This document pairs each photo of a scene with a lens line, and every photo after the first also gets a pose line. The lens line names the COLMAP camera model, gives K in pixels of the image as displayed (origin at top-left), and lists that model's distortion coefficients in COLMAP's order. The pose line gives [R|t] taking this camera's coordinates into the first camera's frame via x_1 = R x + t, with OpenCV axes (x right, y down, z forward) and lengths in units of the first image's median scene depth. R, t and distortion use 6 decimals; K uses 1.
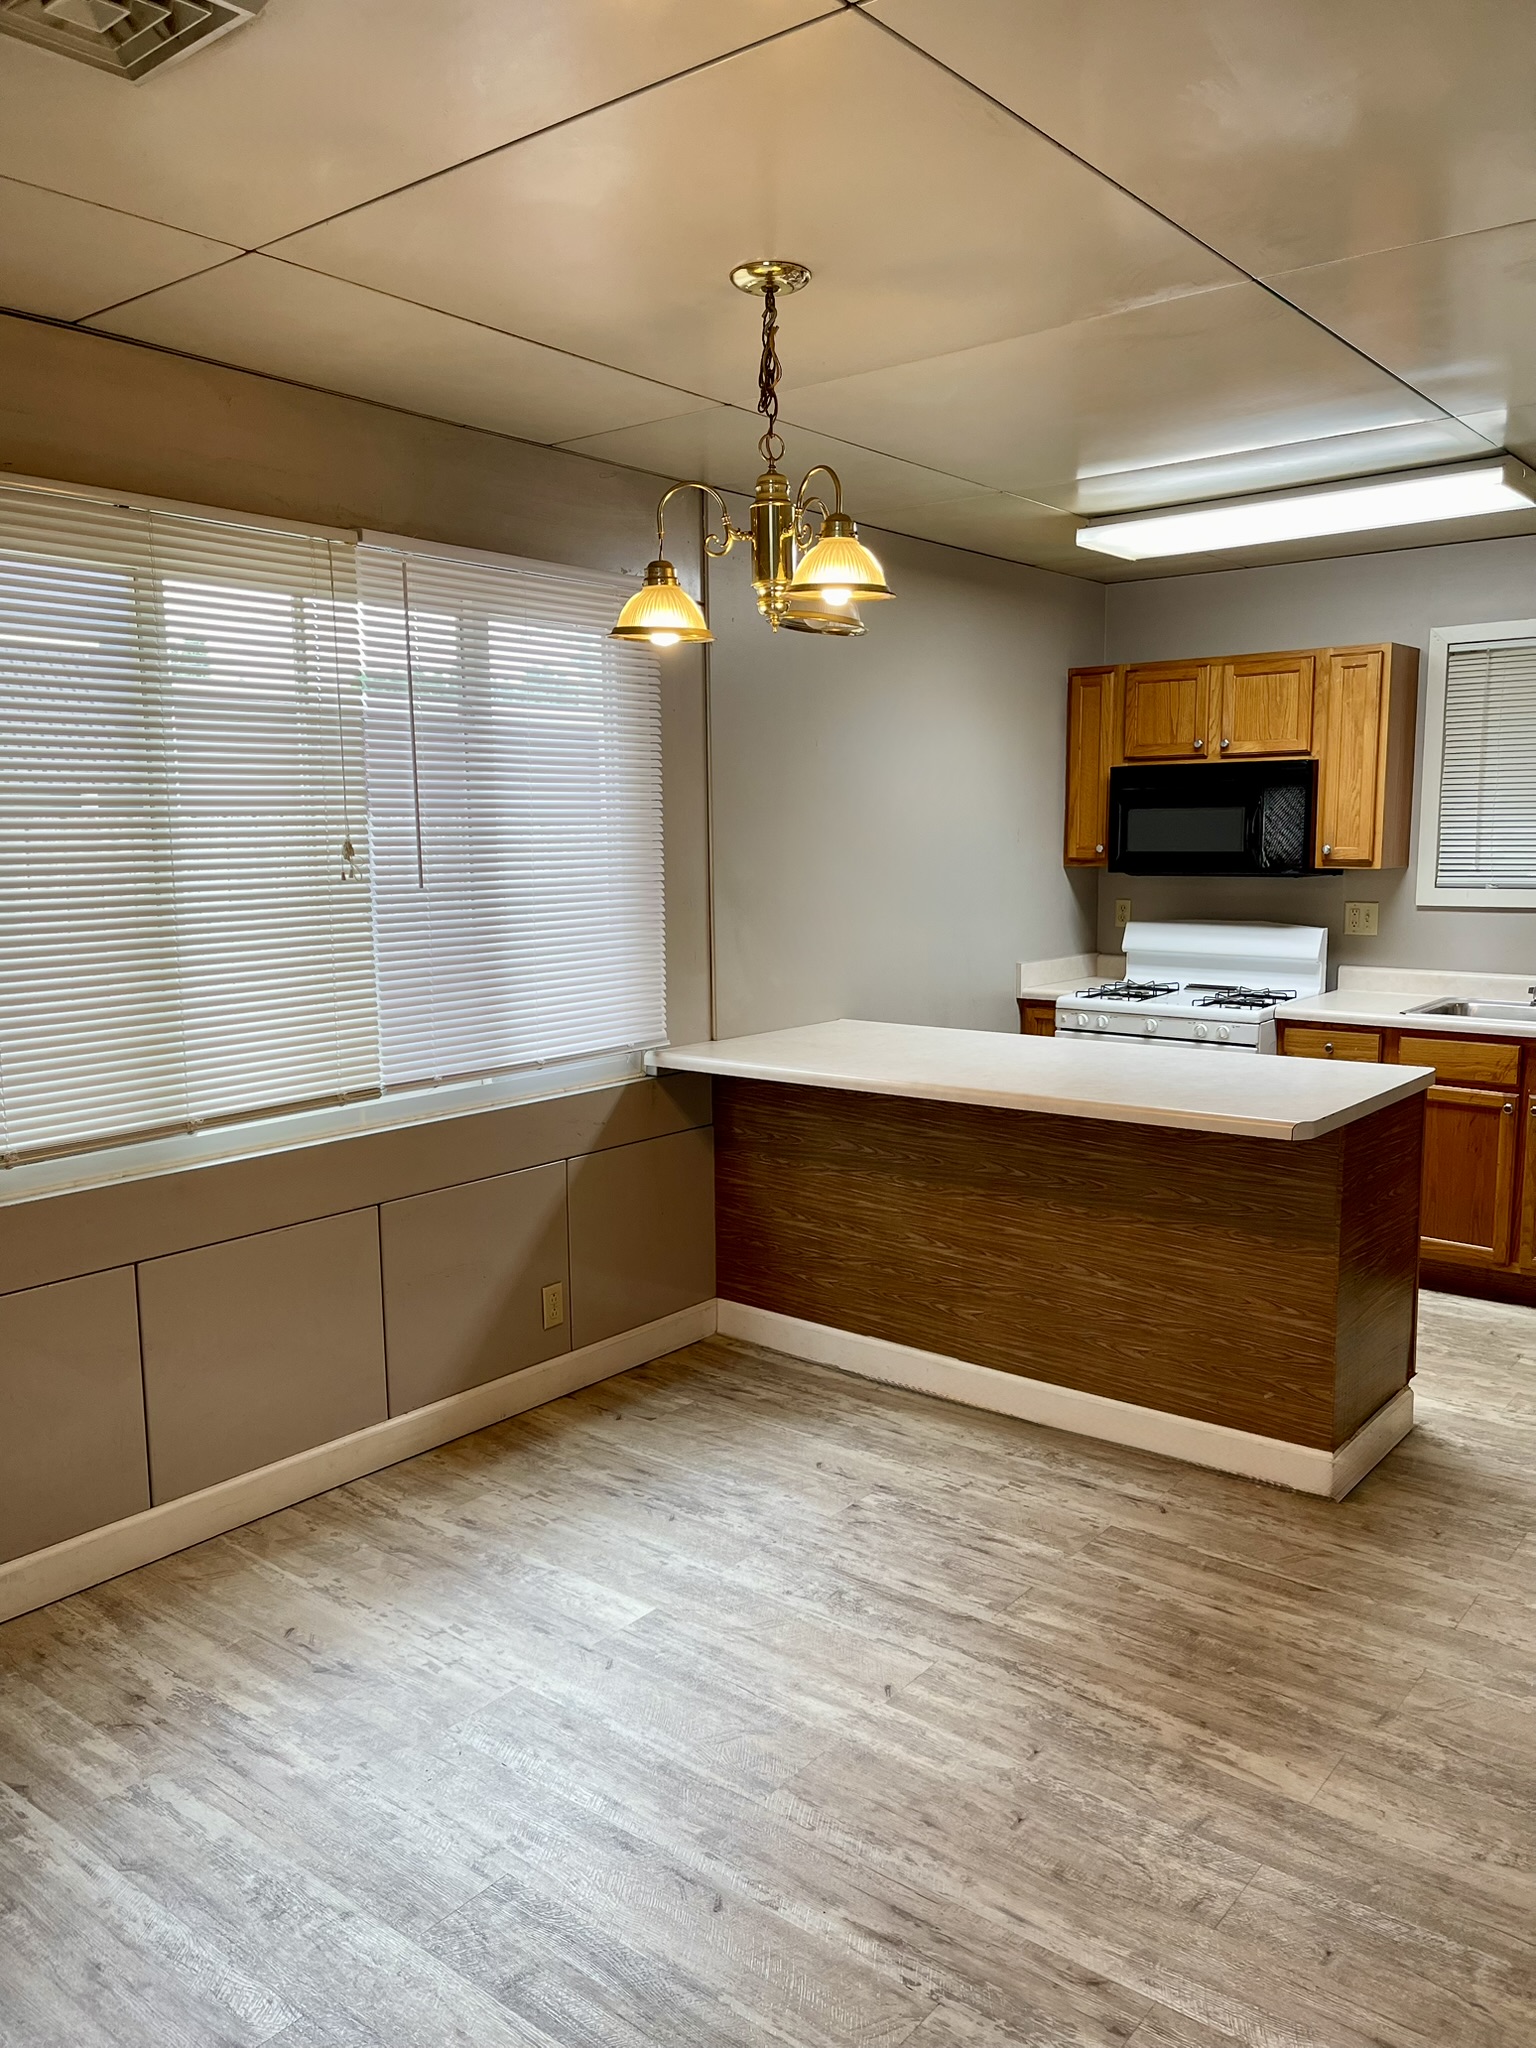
lens RADIAL K [[1537.9, 0, 761.6], [0, 1537.9, 1010.8], [0, 0, 1]] dist [0.045739, -0.037758]
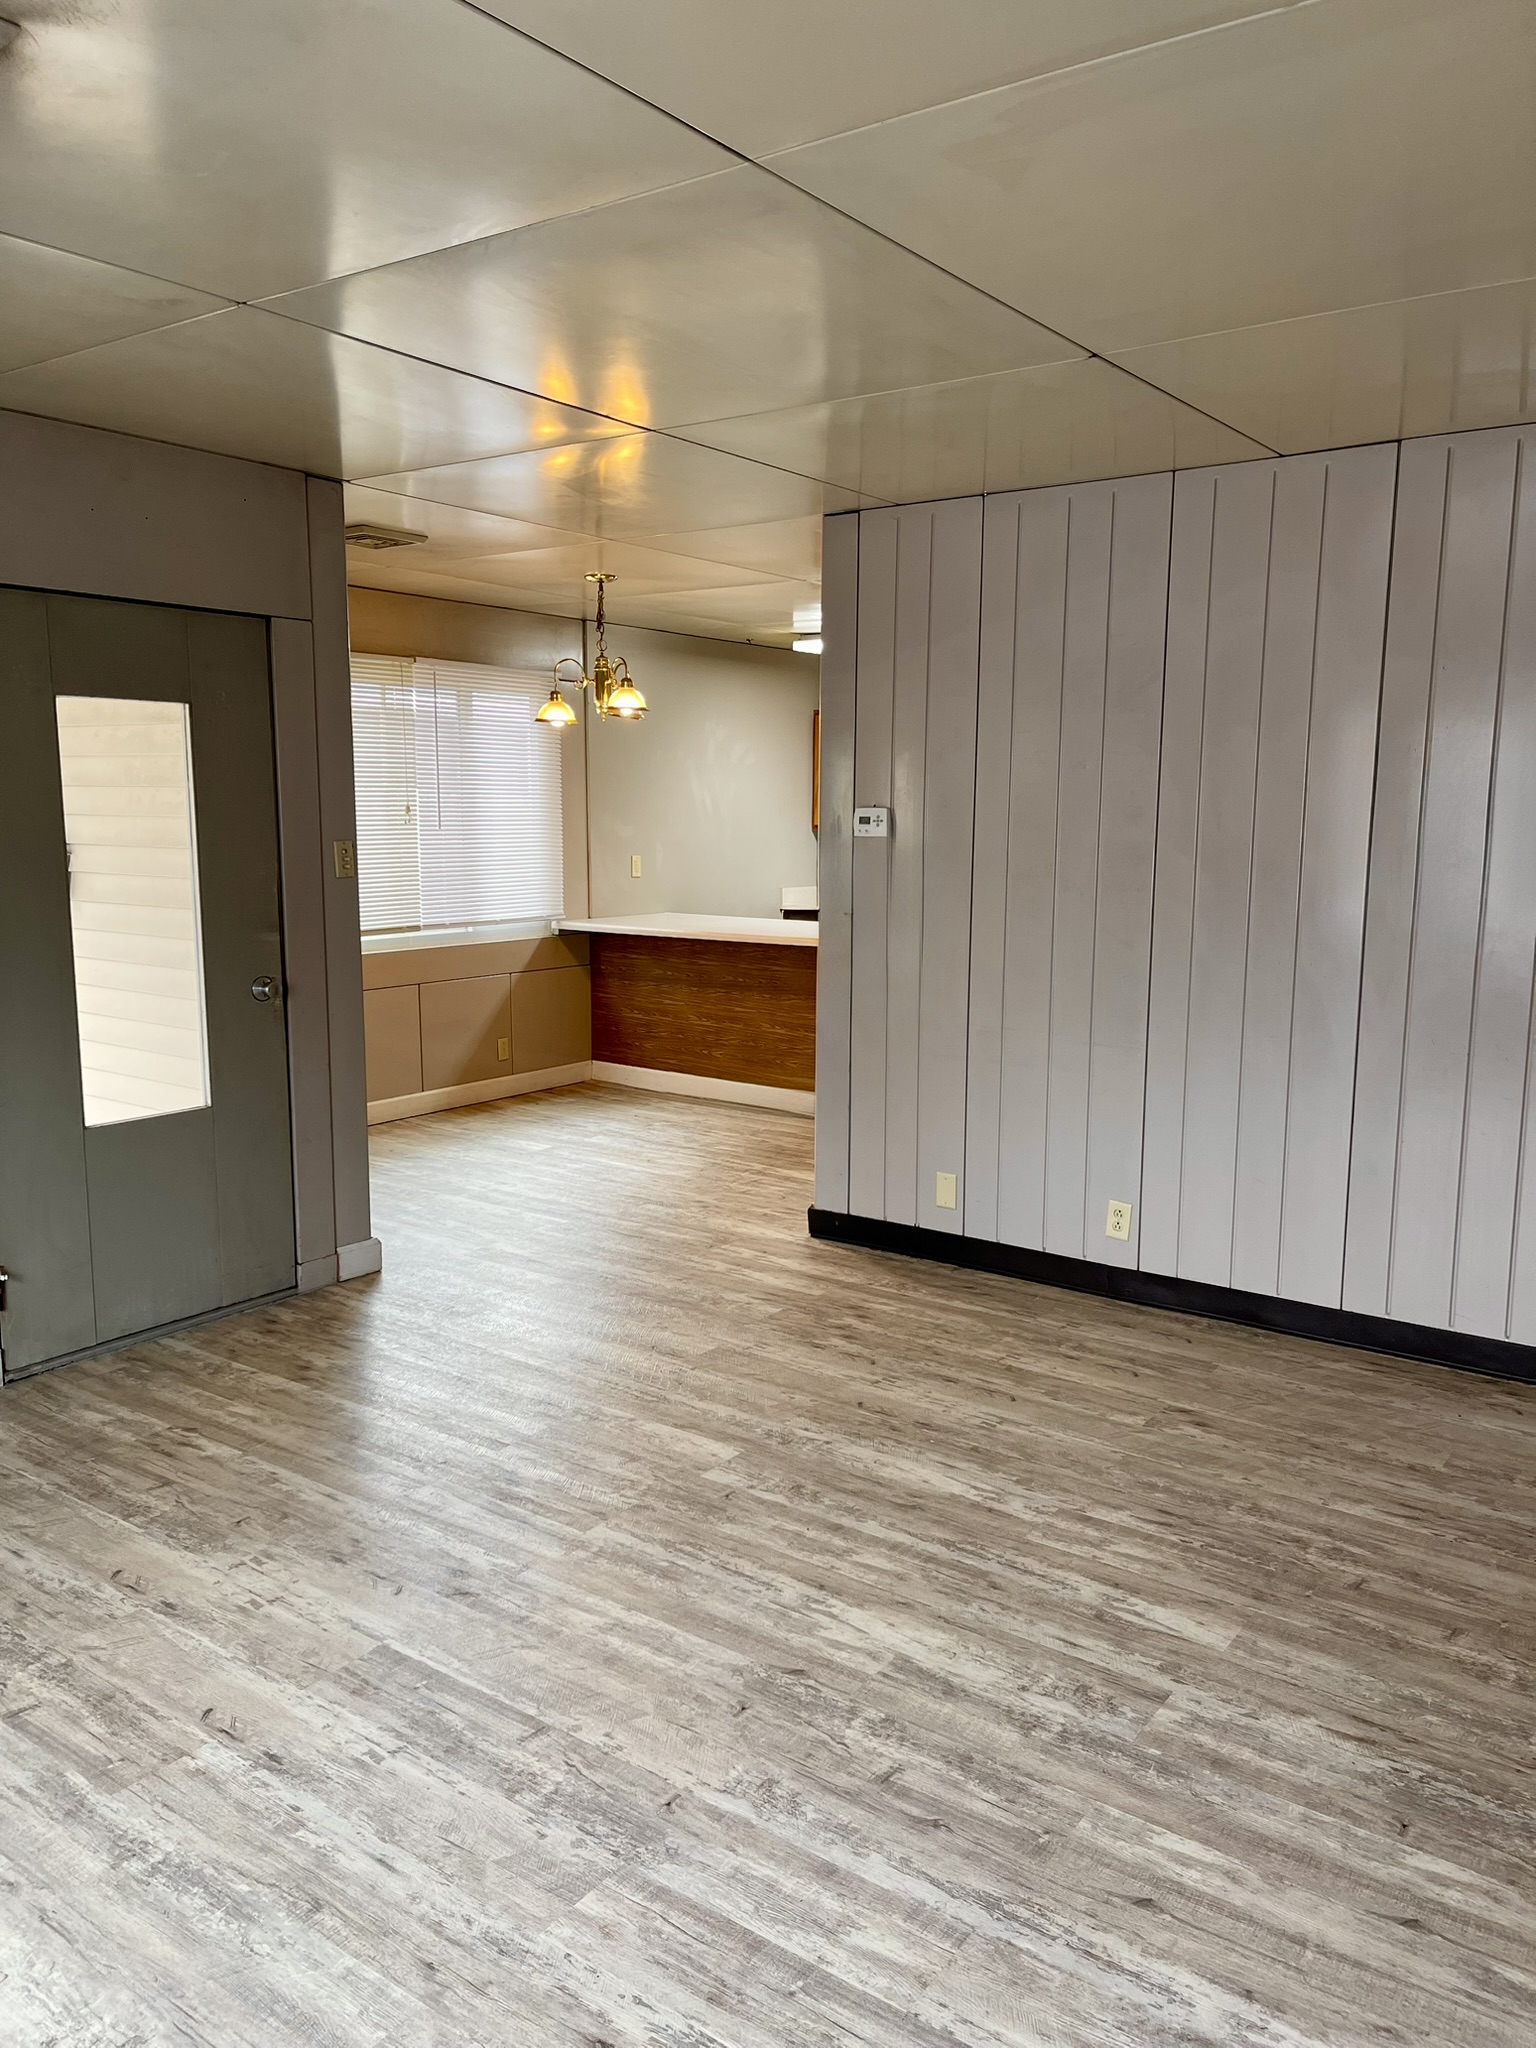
lens RADIAL K [[1537.9, 0, 778.6], [0, 1537.9, 1036.7], [0, 0, 1]] dist [0.045739, -0.037758]
pose [[0.998109, 0.008541, 0.060875, 0.091480], [-0.010702, 0.999321, 0.035257, 0.103965], [-0.060533, -0.035842, 0.997522, -0.945031]]
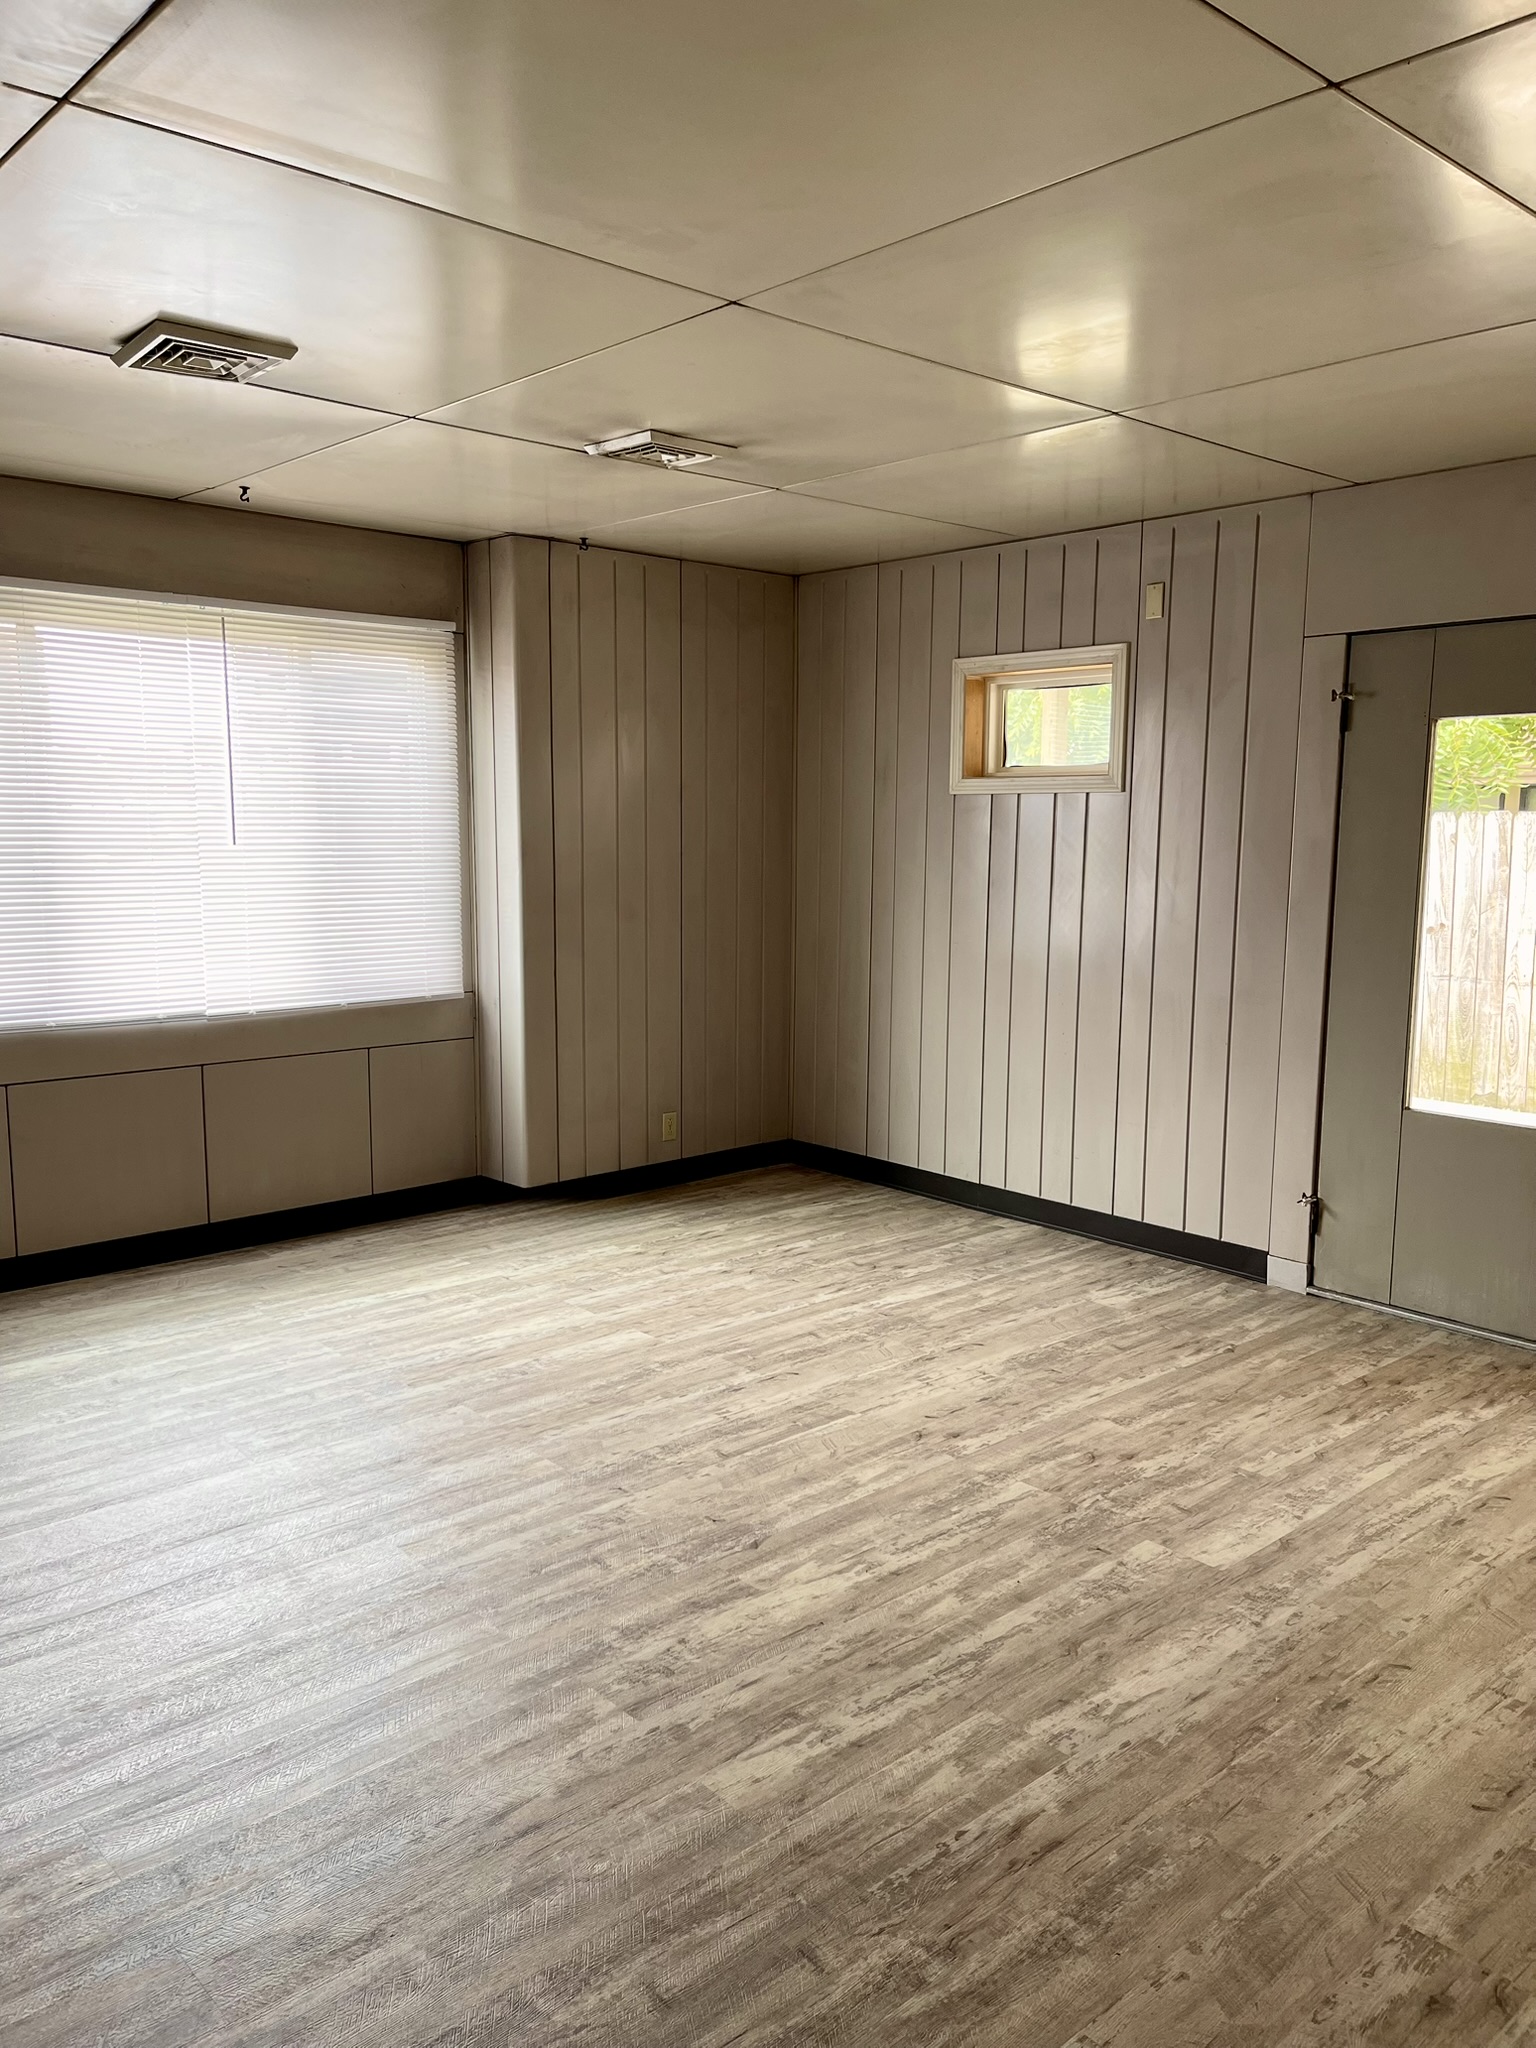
lens RADIAL K [[1537.9, 0, 768.5], [0, 1537.9, 1037.5], [0, 0, 1]] dist [0.045739, -0.037758]
pose [[-0.153713, 0.150481, -0.976590, 6.162200], [-0.120161, 0.978154, 0.169635, -0.568650], [0.980782, 0.143423, -0.132273, 4.793911]]
